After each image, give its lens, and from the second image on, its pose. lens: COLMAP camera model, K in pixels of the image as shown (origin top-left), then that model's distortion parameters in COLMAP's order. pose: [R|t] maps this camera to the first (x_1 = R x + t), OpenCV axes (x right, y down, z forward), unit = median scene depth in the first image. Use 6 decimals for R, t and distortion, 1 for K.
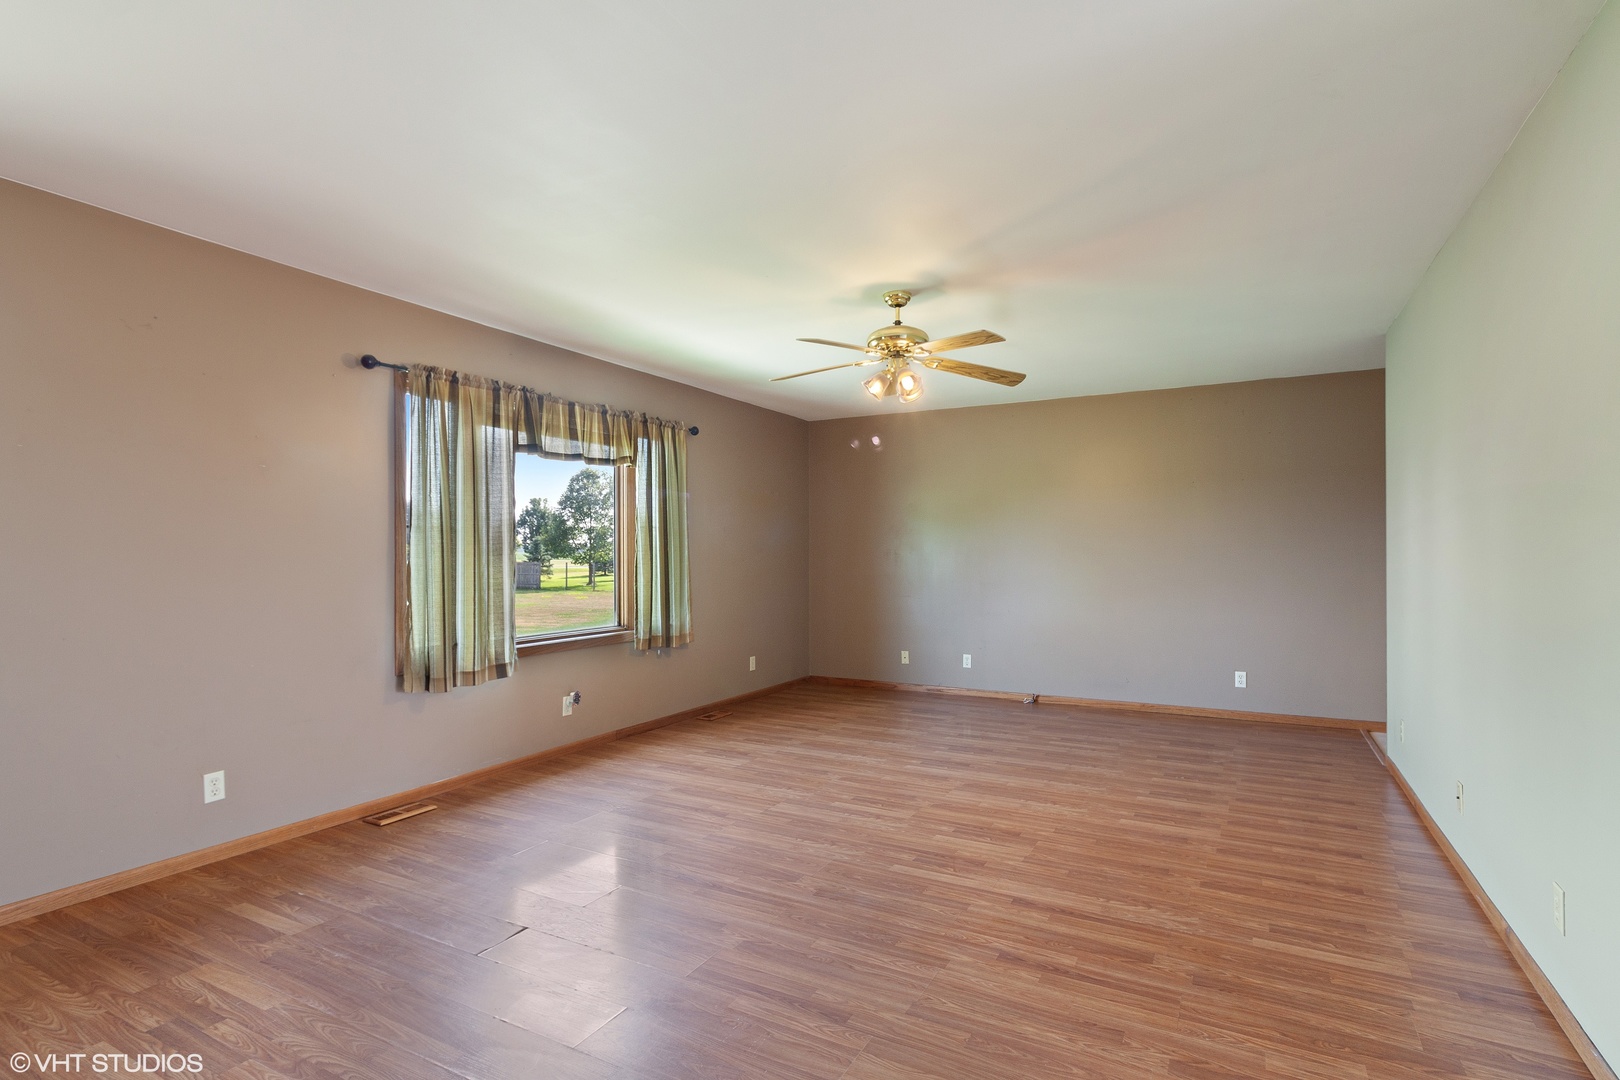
lens RADIAL K [[781.4, 0, 815.9], [0, 781.4, 553.9], [0, 0, 1]] dist [0.010091, -0.000907]
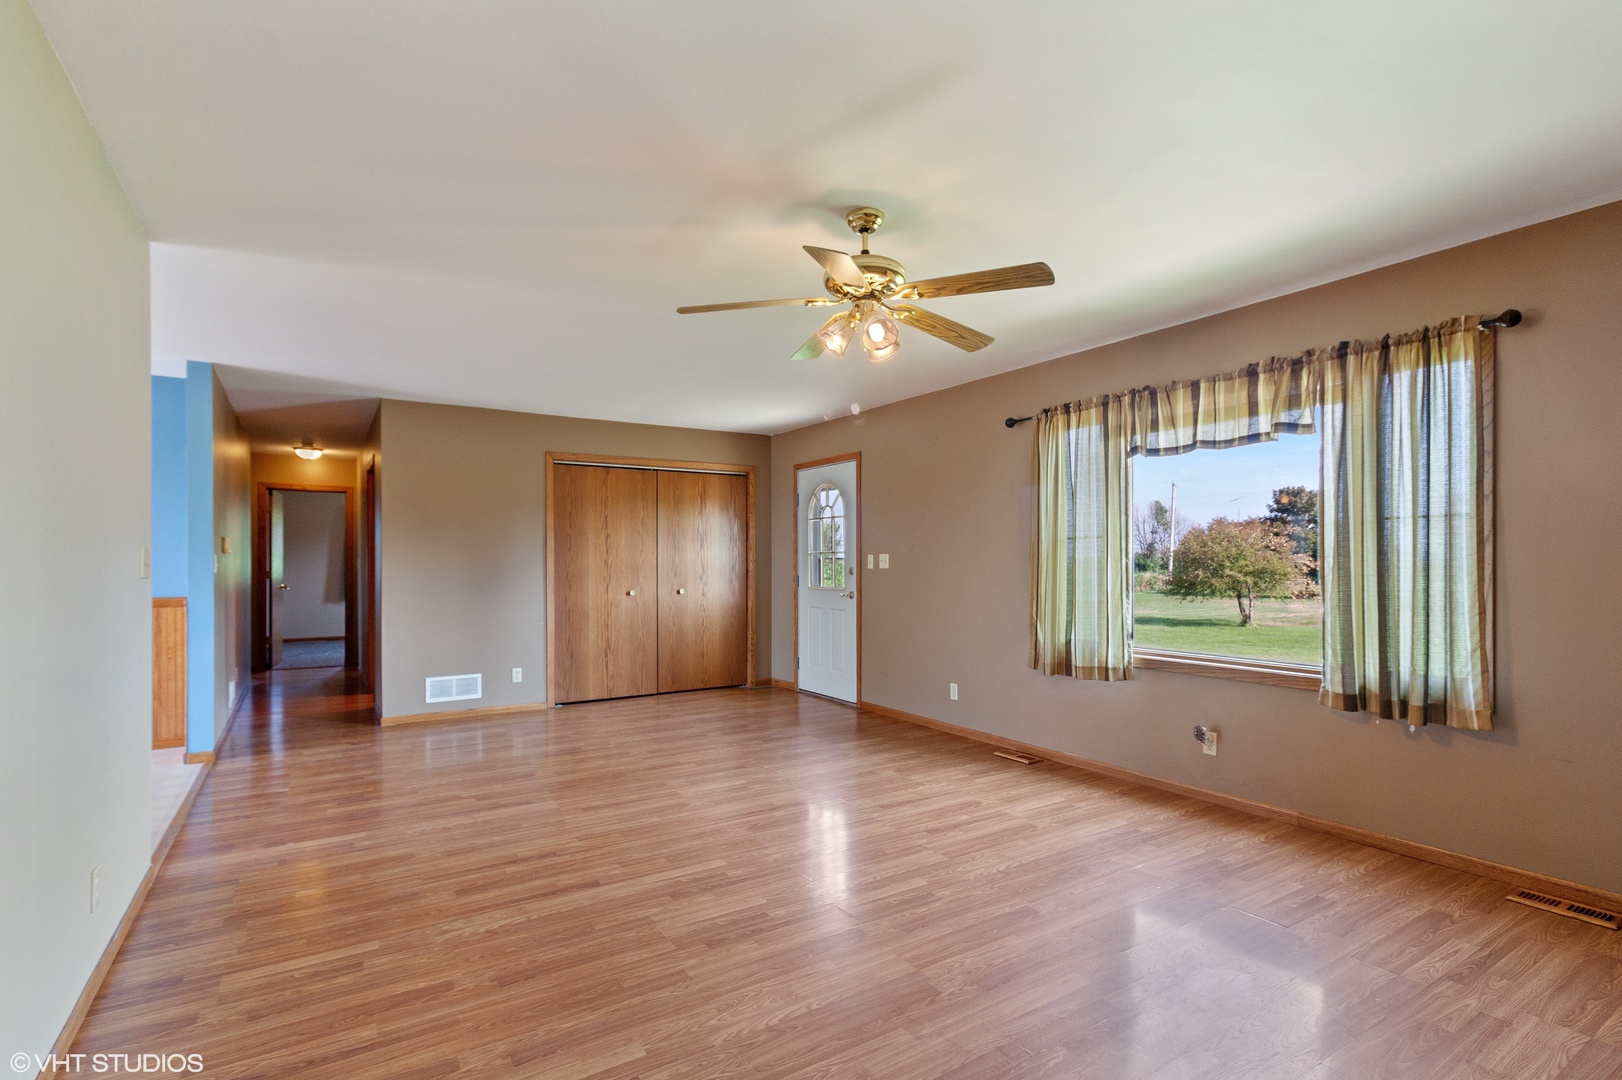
lens RADIAL K [[782.4, 0, 816.3], [0, 782.4, 546.7], [0, 0, 1]] dist [0.010091, -0.000907]
pose [[-0.478862, -0.013933, -0.877780, 1.073153], [0.001401, 0.999861, -0.016635, -0.001495], [0.877889, -0.009196, -0.478776, 1.801231]]
